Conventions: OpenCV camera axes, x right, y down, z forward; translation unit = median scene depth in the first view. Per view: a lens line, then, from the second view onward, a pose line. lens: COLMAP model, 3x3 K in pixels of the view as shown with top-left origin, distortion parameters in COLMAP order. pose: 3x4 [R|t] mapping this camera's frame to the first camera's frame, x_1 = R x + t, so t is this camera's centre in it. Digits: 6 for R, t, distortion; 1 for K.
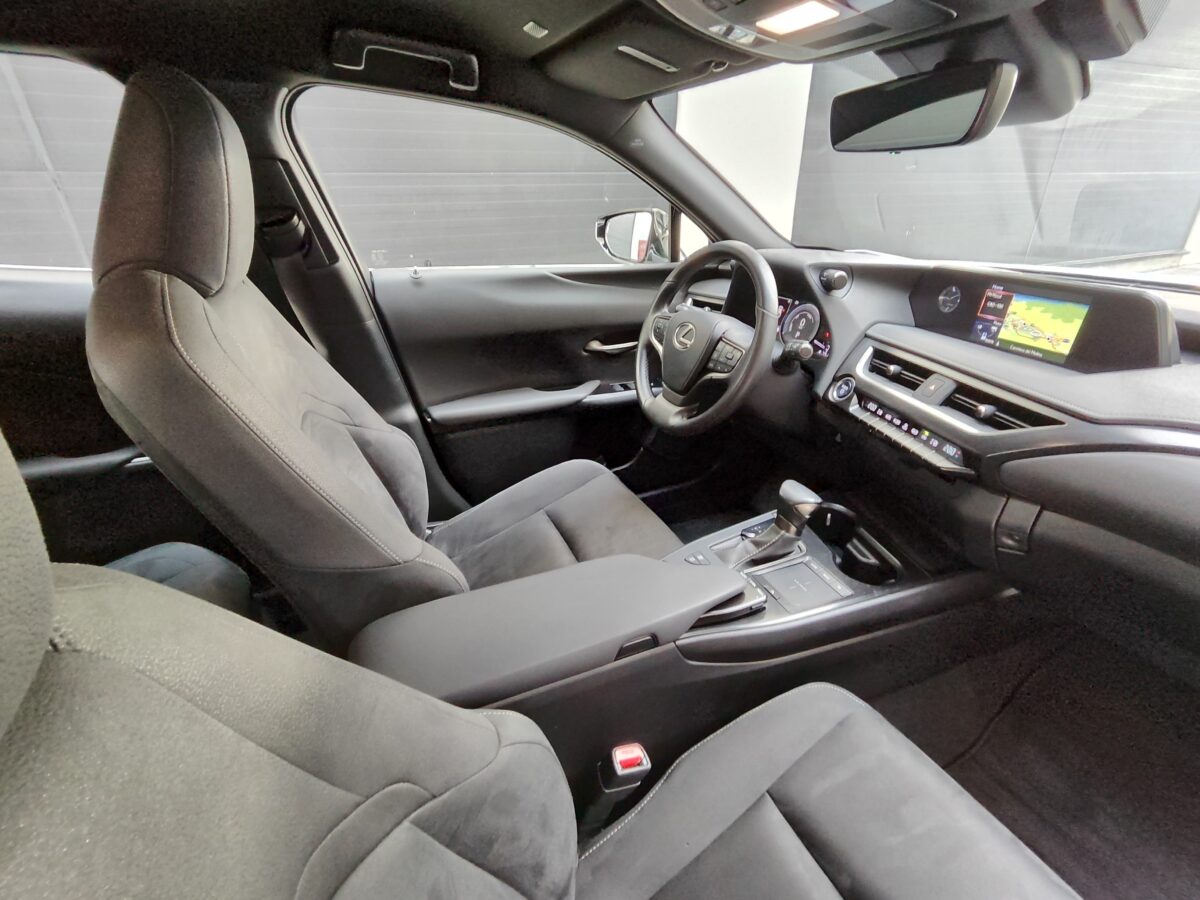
lens RADIAL K [[541.6, 0, 606.4], [0, 541.6, 443.2], [0, 0, 1]] dist [0.000078, -0.000171]
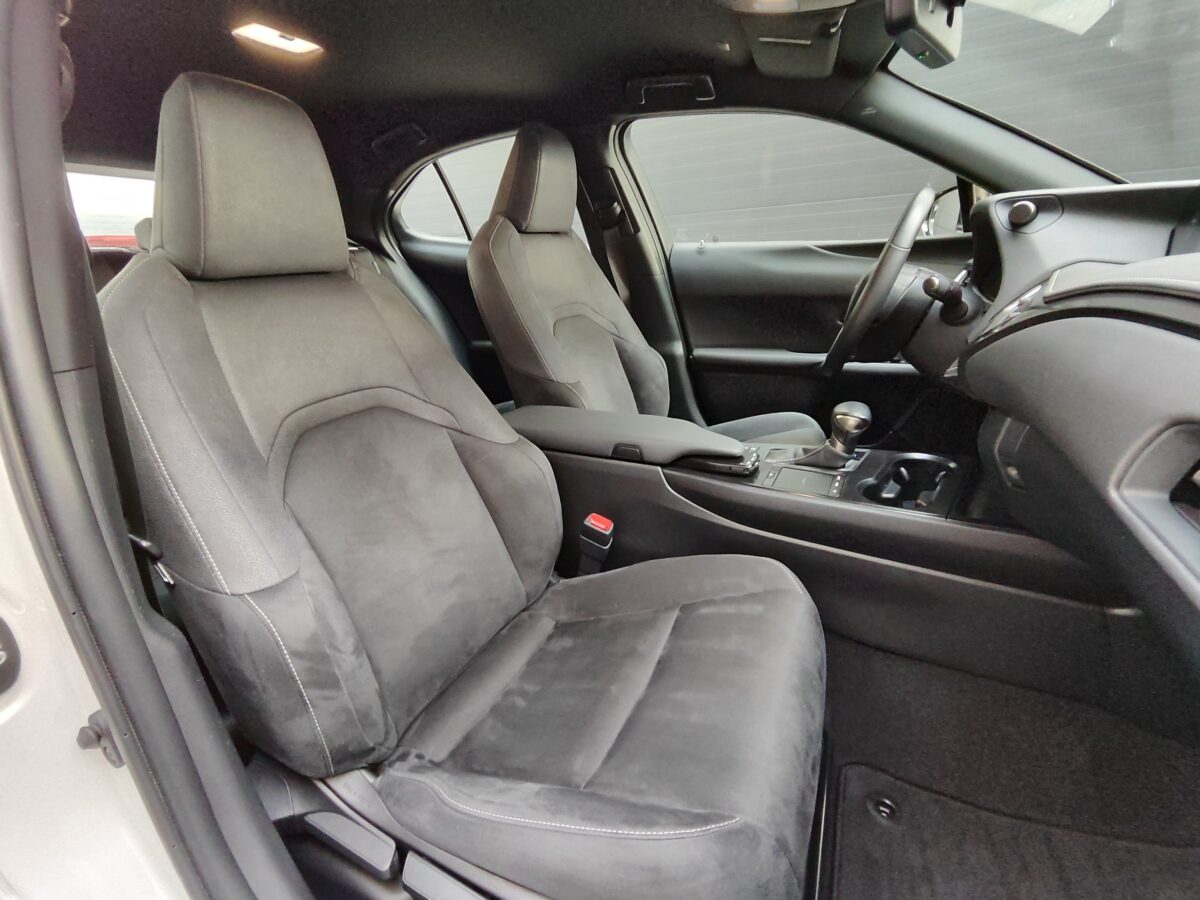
lens RADIAL K [[541.6, 0, 606.4], [0, 541.6, 443.2], [0, 0, 1]] dist [0.000078, -0.000171]
pose [[0.650290, 0.216623, -0.728146, 0.685929], [-0.269651, 0.961890, 0.045343, 0.194050], [0.710219, 0.166859, 0.683920, -0.016333]]
